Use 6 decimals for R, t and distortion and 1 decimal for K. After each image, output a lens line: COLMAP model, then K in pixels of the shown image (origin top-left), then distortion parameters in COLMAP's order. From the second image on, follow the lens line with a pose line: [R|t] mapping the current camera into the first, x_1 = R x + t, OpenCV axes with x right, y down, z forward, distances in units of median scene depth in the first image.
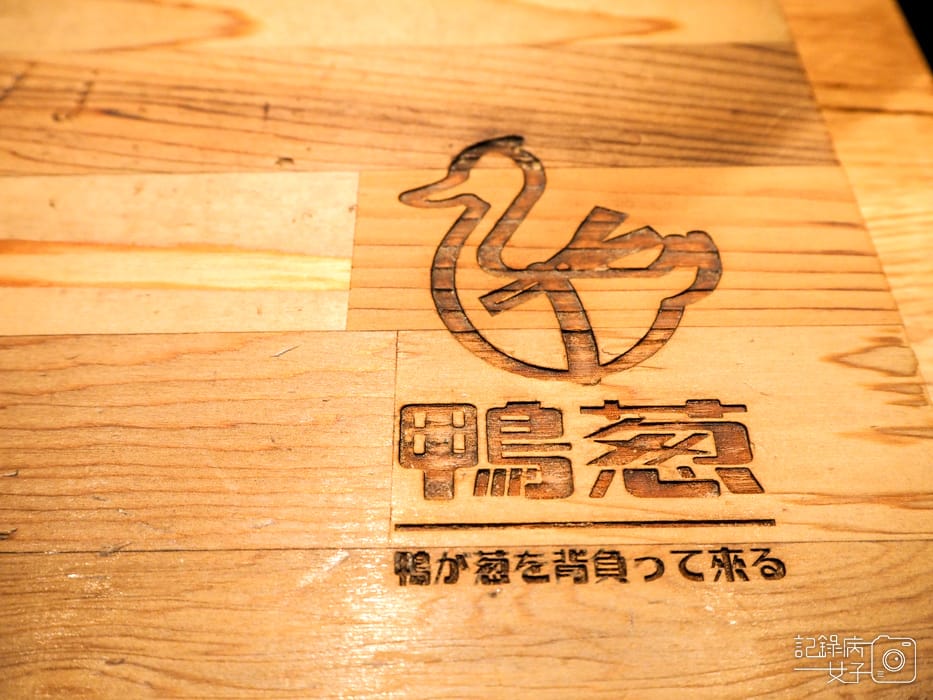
lens RADIAL K [[798.5, 0, 466.5], [0, 798.5, 349.3], [0, 0, 1]] dist [-0.012487, -0.012471]
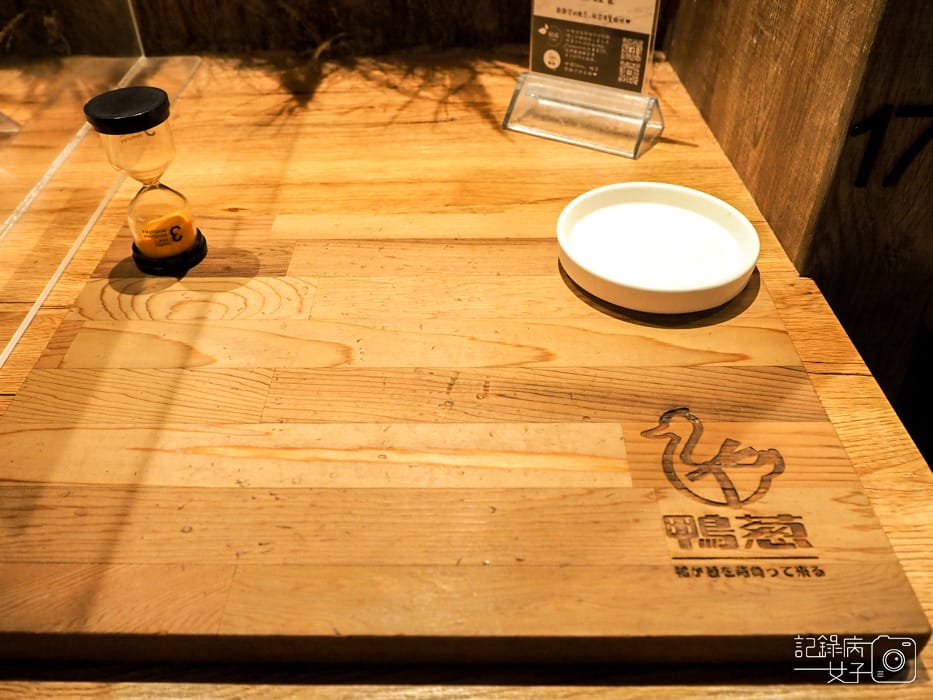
lens RADIAL K [[798.5, 0, 468.5], [0, 798.5, 349.4], [0, 0, 1]] dist [-0.012487, -0.012471]
pose [[0.999790, 0.007246, -0.019164, -0.593361], [-0.012594, 0.955132, -0.295912, 0.292890], [0.016160, 0.296091, 0.955023, -1.419906]]
